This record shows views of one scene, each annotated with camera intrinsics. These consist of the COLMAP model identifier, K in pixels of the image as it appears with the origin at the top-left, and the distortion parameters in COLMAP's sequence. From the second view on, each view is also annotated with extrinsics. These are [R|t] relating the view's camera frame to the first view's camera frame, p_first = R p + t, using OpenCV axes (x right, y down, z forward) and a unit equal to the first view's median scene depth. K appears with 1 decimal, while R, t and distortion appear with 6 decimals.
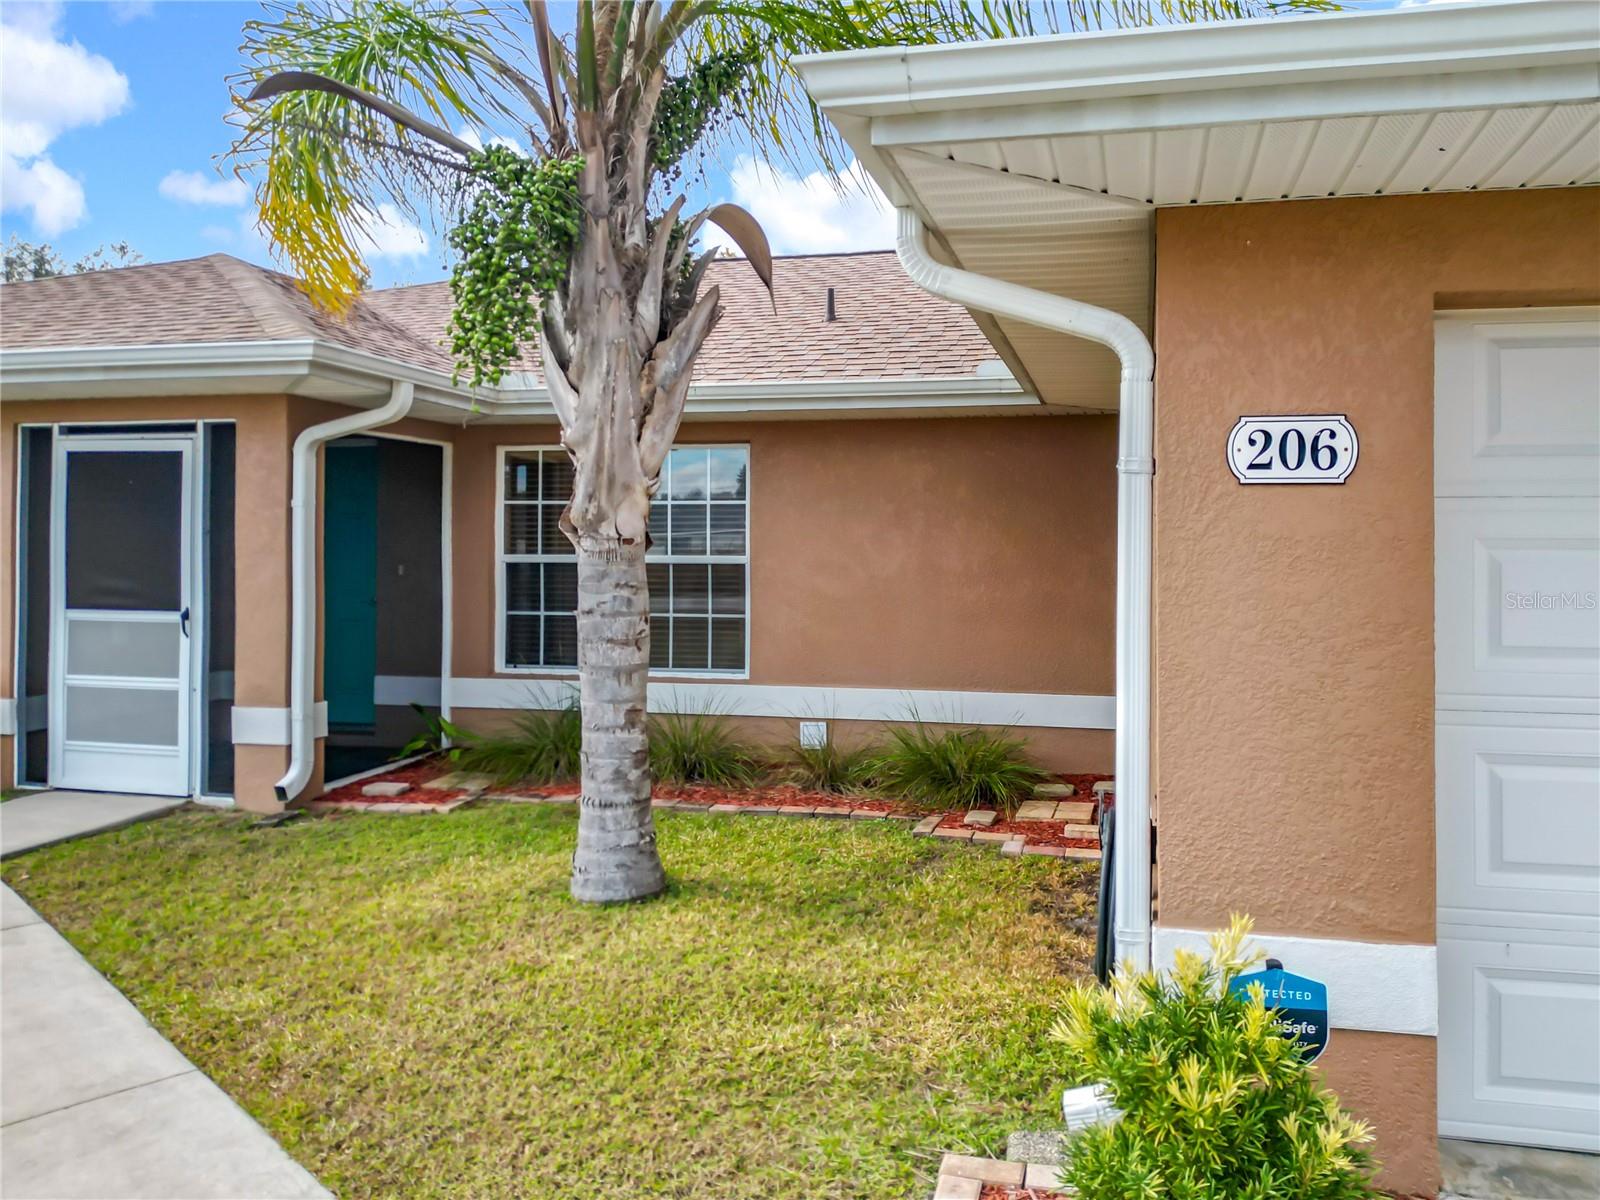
lens RADIAL K [[1120.8, 0, 910.0], [0, 1120.8, 519.8], [0, 0, 1]] dist [0.038163, -0.044783]
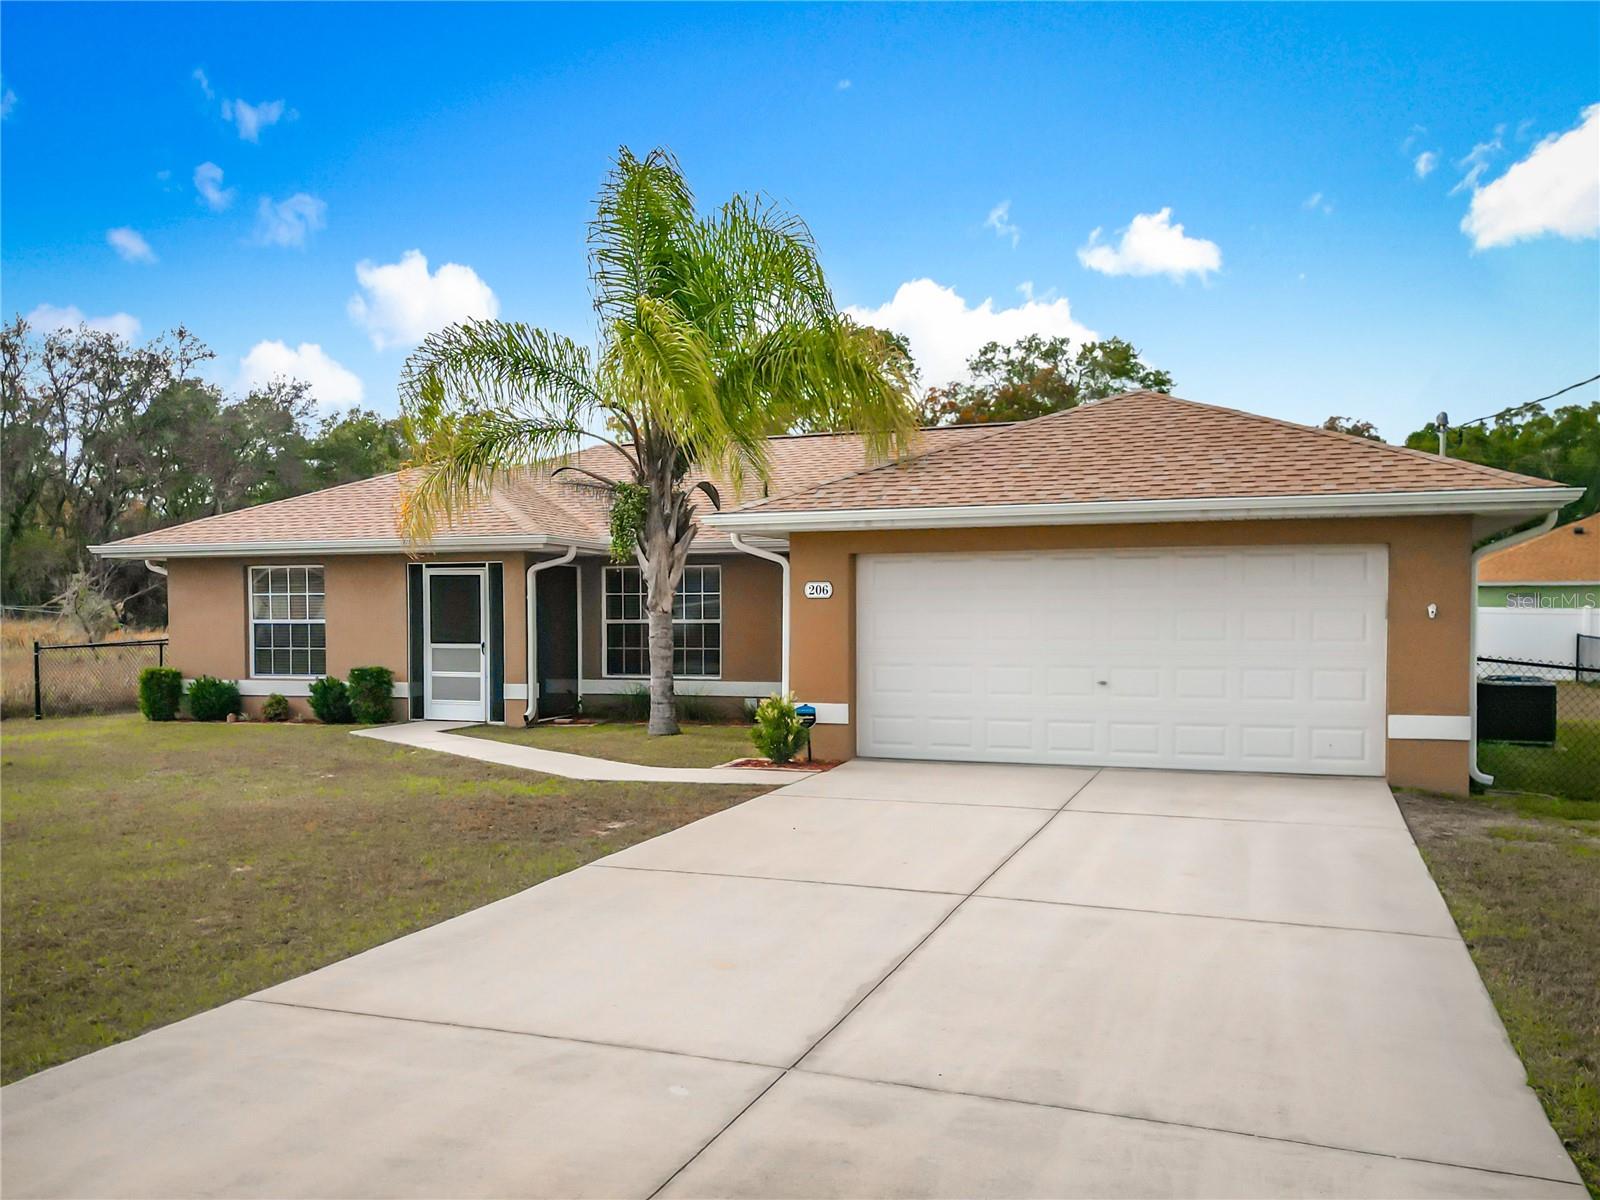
lens RADIAL K [[1353.9, 0, 803.3], [0, 1353.9, 608.2], [0, 0, 1]] dist [-0.012954, -0.002583]
pose [[0.990263, -0.006678, -0.139048, 0.413140], [0.008870, 0.999846, 0.015150, -0.029684], [0.138925, -0.016236, 0.990170, -1.699182]]
